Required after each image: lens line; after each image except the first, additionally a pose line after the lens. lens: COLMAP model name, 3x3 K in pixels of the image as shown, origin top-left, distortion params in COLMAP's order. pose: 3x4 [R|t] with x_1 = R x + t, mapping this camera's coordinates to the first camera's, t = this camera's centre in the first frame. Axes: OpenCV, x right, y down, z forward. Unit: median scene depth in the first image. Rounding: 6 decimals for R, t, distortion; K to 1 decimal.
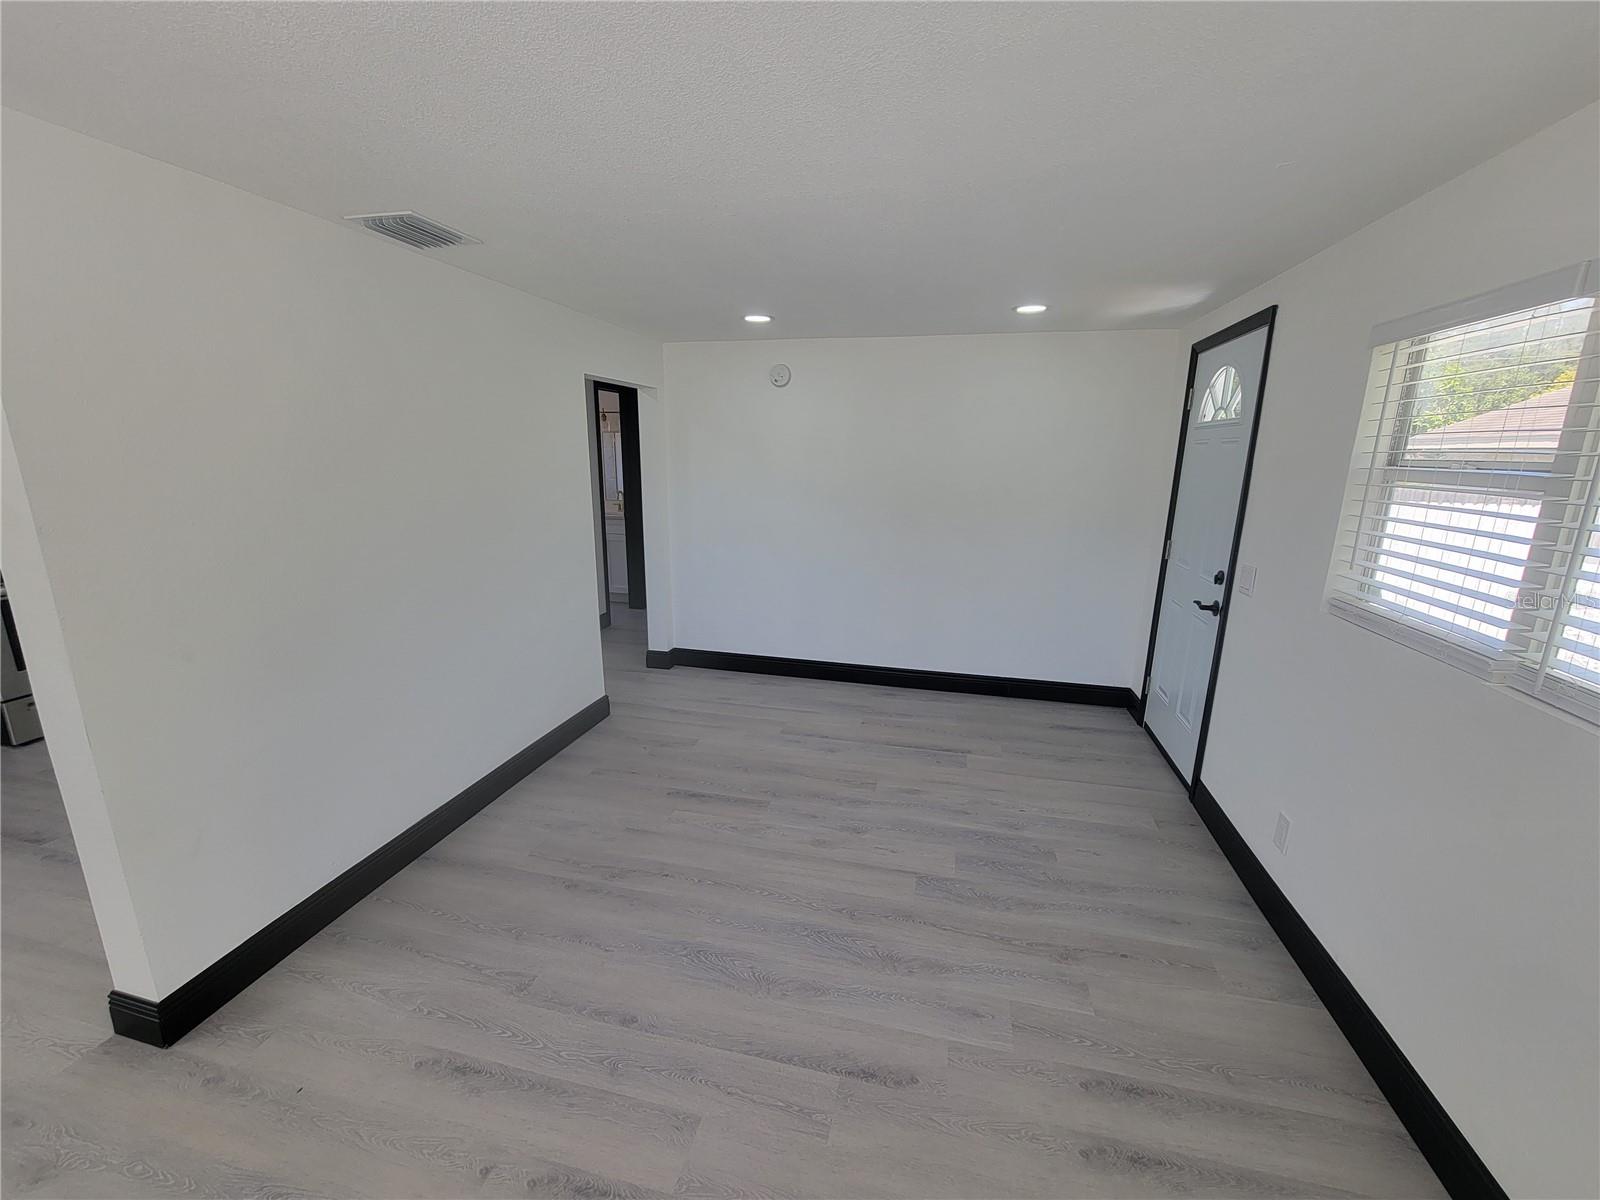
lens RADIAL K [[649.6, 0, 798.1], [0, 649.6, 608.6], [0, 0, 1]] dist [-0.003716, -0.001010]
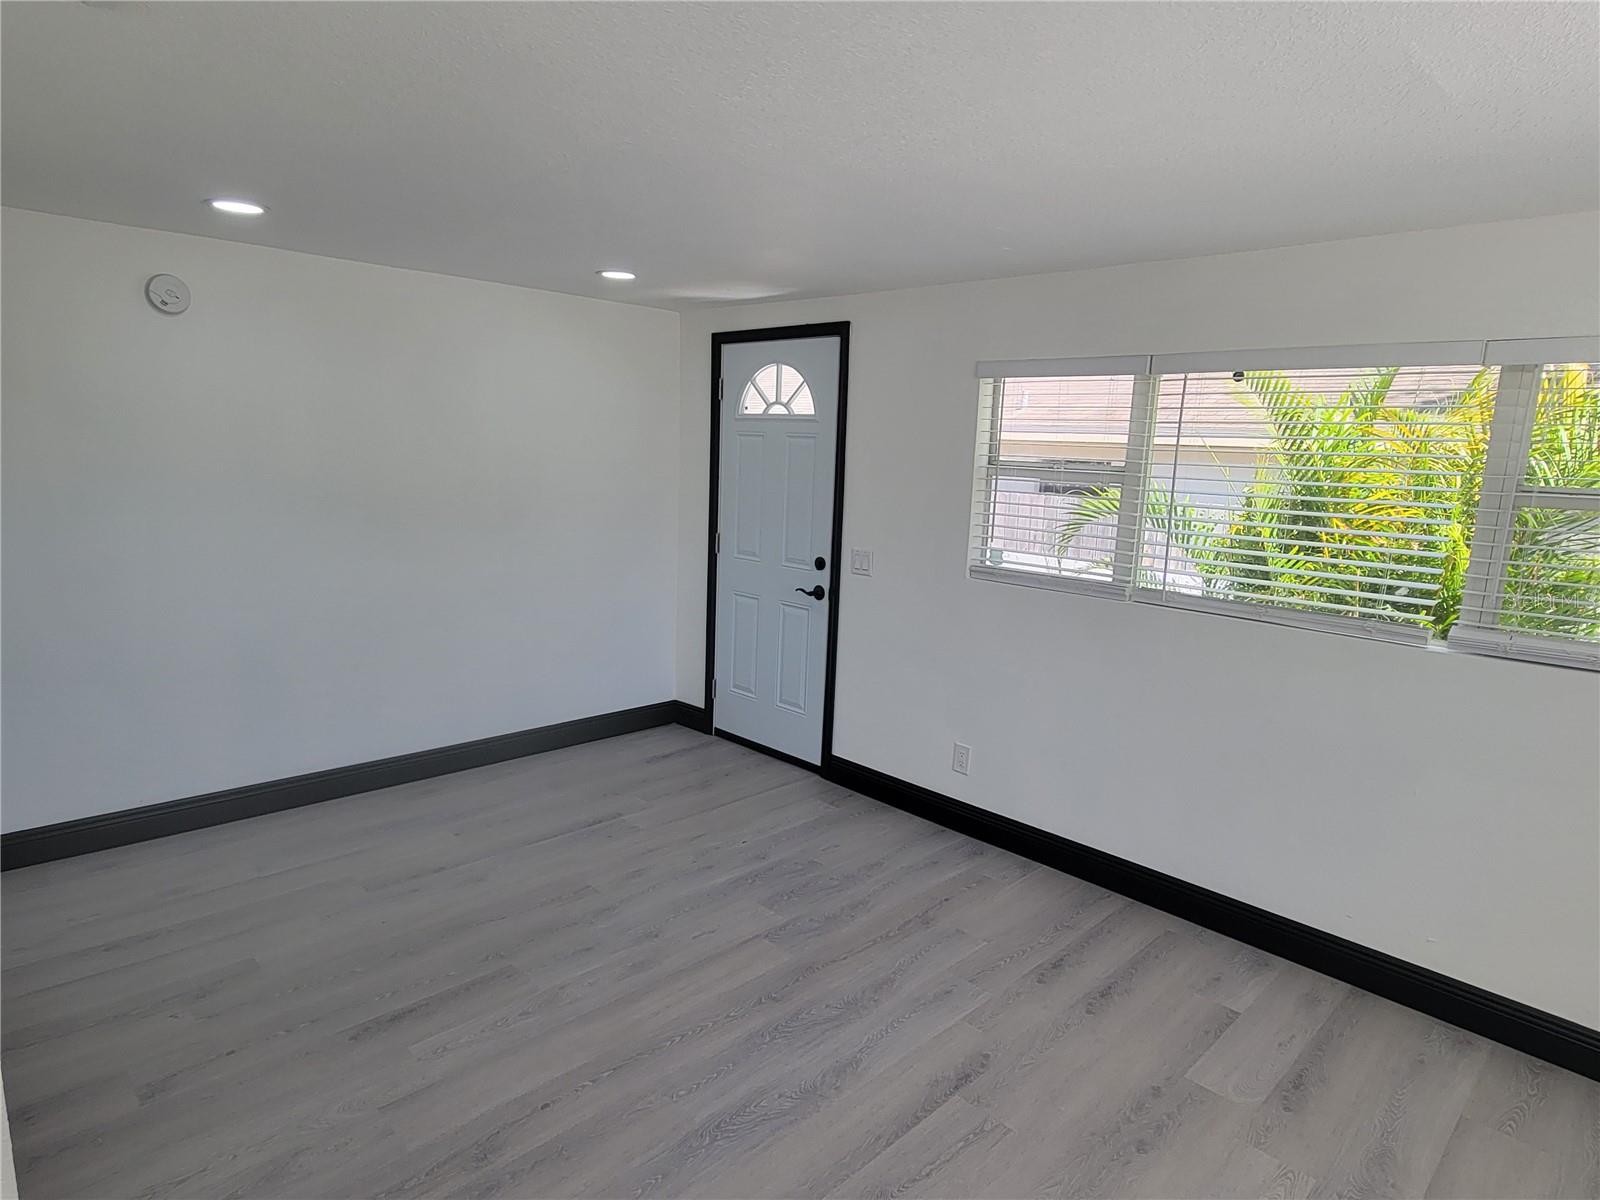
lens RADIAL K [[927.7, 0, 798.4], [0, 927.7, 610.6], [0, 0, 1]] dist [-0.000448, -0.000981]
pose [[0.525414, -0.141084, 0.839068, -0.757003], [0.166692, 0.984115, 0.061093, -0.081391], [-0.834358, 0.107767, 0.540585, 0.243405]]
